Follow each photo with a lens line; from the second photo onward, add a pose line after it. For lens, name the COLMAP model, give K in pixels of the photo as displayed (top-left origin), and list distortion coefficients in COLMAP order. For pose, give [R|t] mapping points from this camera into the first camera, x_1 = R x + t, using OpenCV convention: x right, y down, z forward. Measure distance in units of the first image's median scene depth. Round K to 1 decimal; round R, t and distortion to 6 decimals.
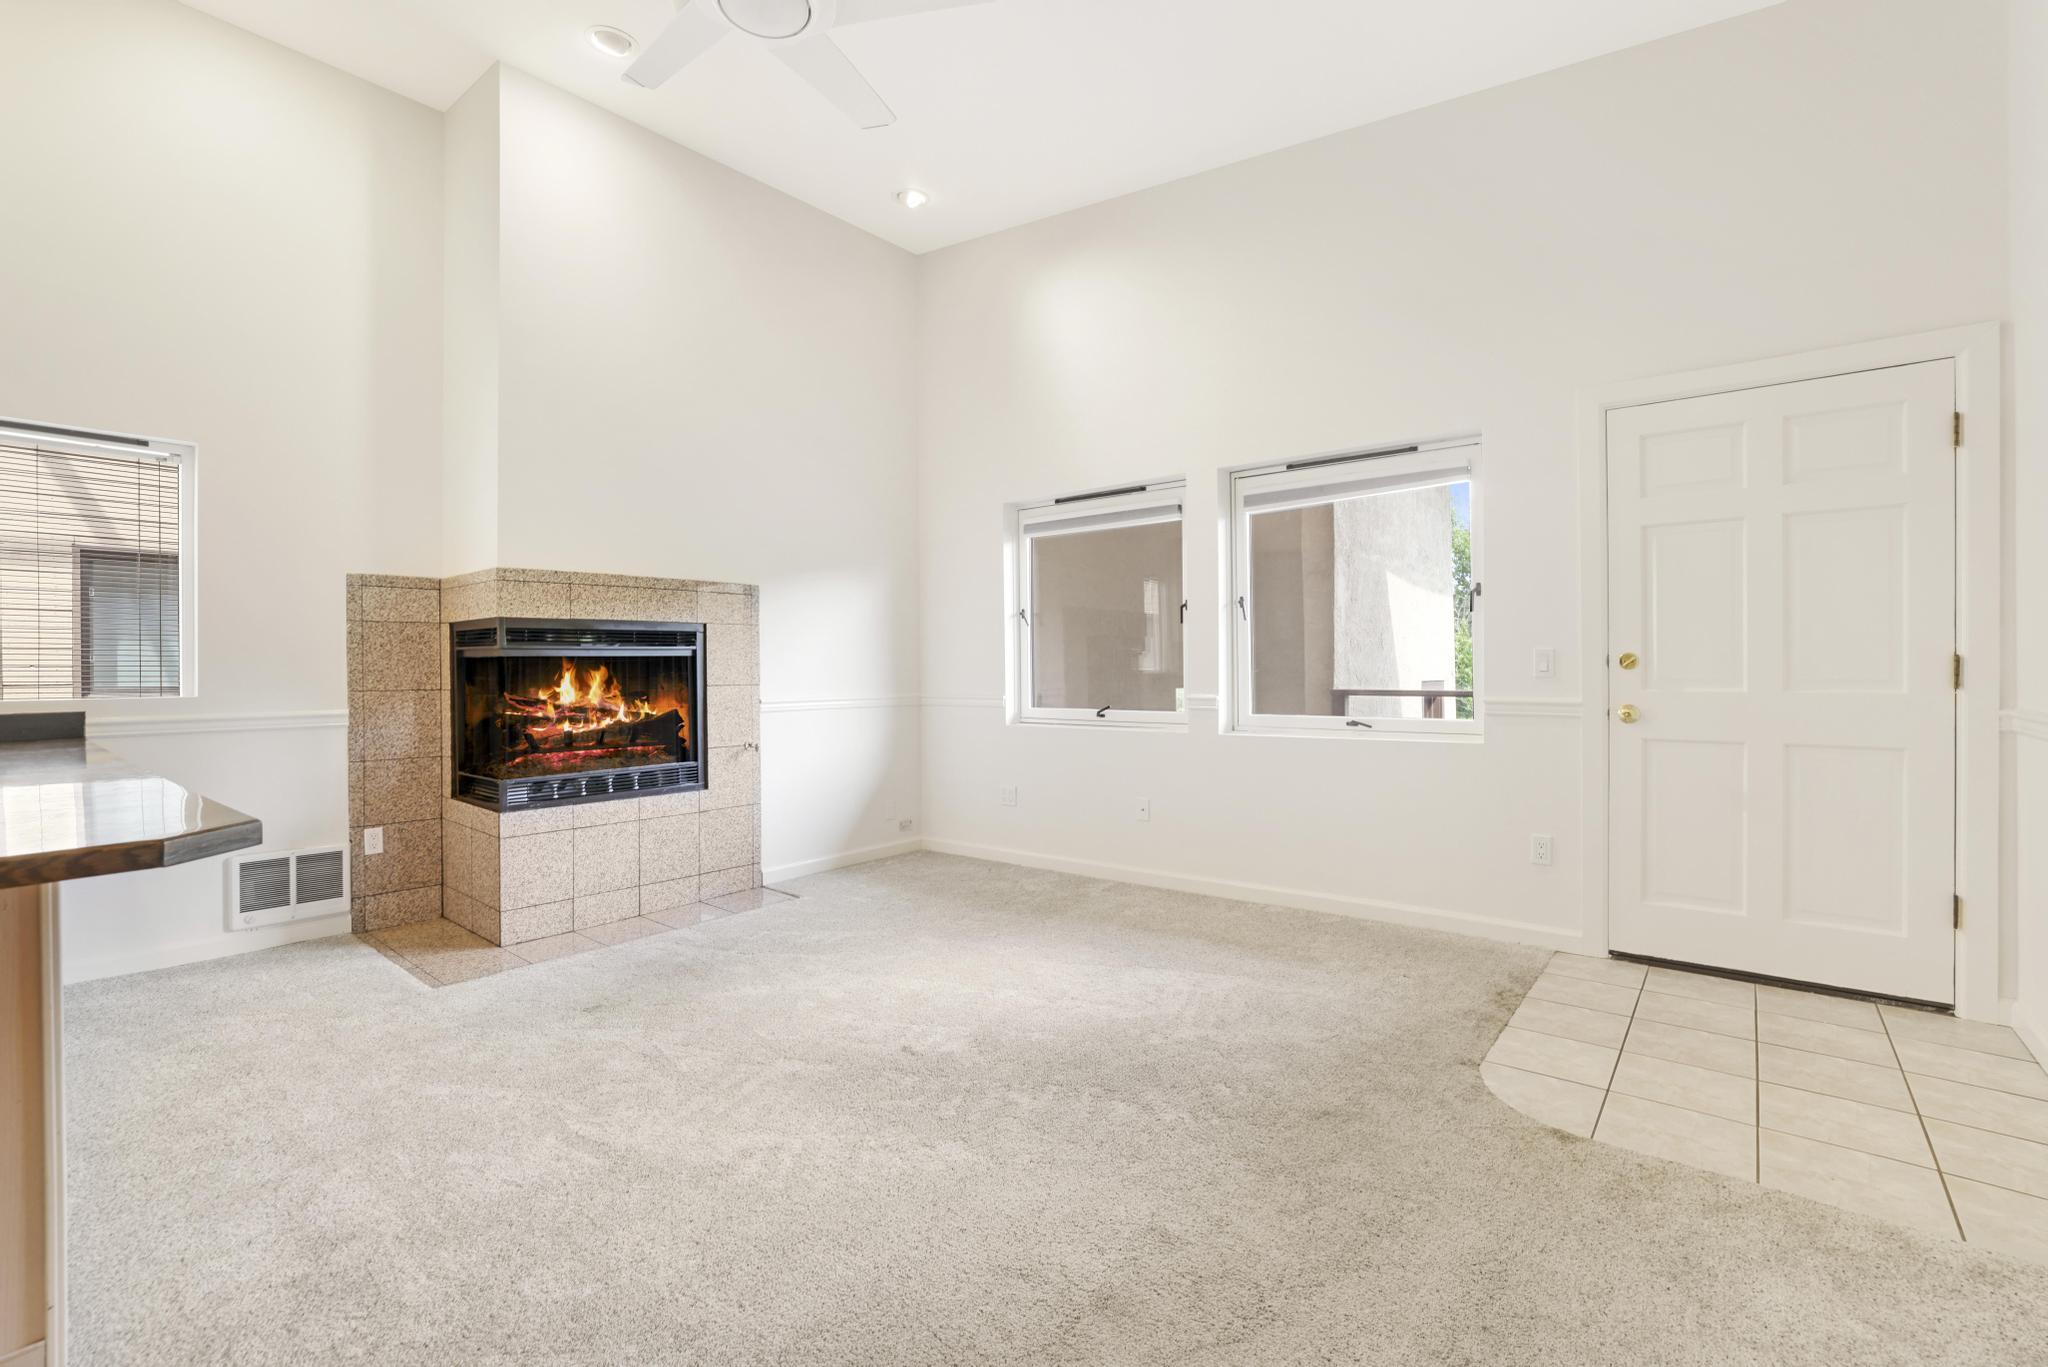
lens RADIAL K [[925.2, 0, 1026.5], [0, 925.2, 671.7], [0, 0, 1]] dist [-0.042366, 0.013036]
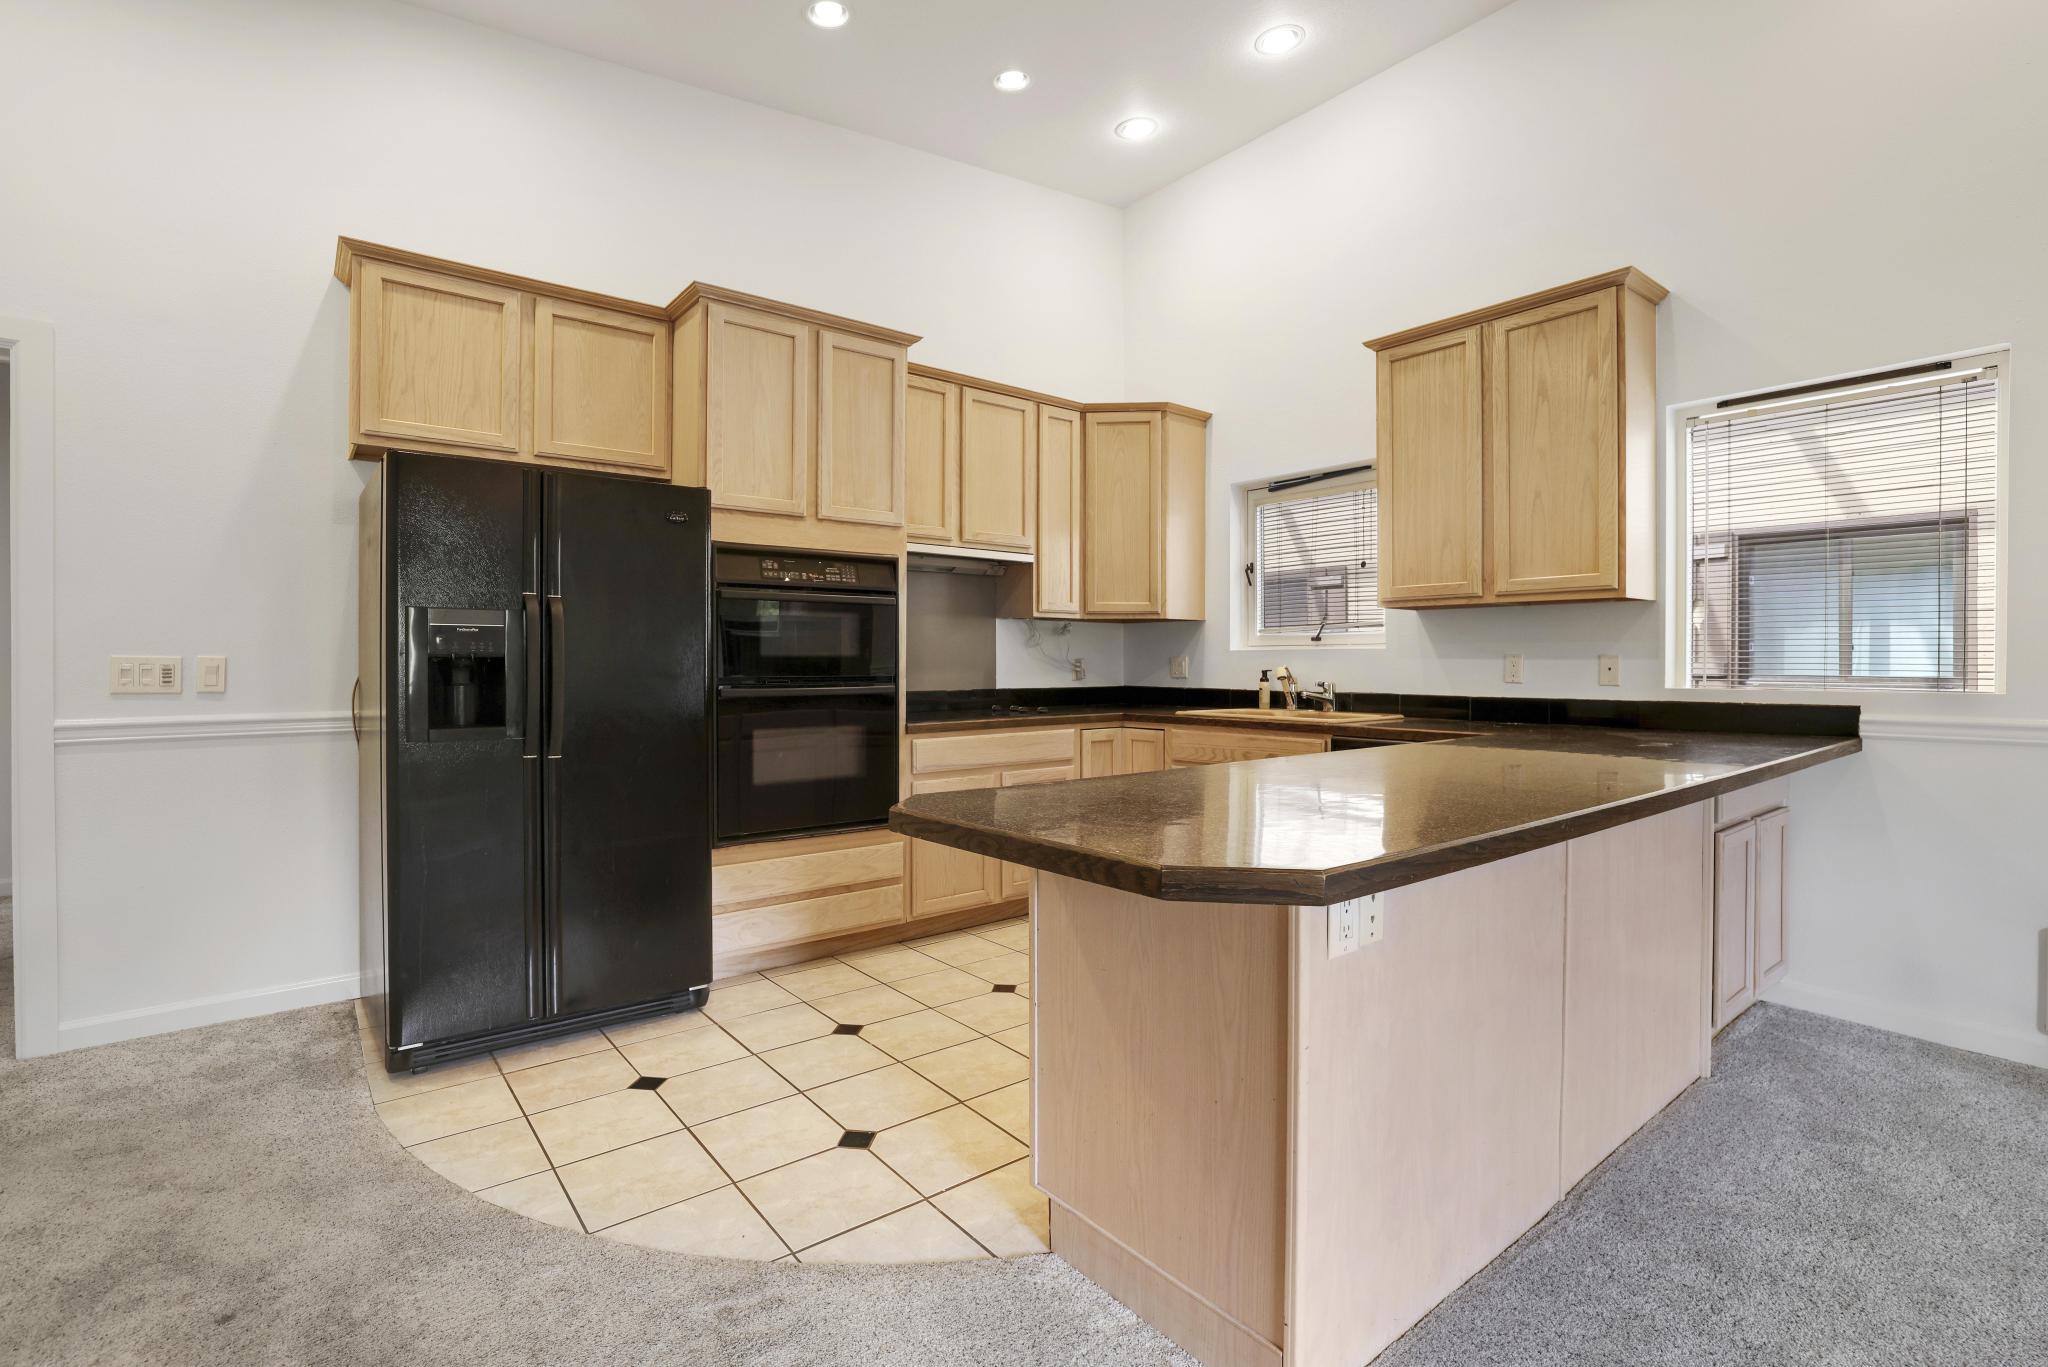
lens RADIAL K [[925.2, 0, 1026.5], [0, 925.2, 671.7], [0, 0, 1]] dist [-0.042366, 0.013036]
pose [[-0.223429, 0.011153, -0.974656, -0.053316], [-0.005066, 0.999908, 0.012603, 0.006319], [0.974707, 0.007753, -0.223352, 0.474330]]
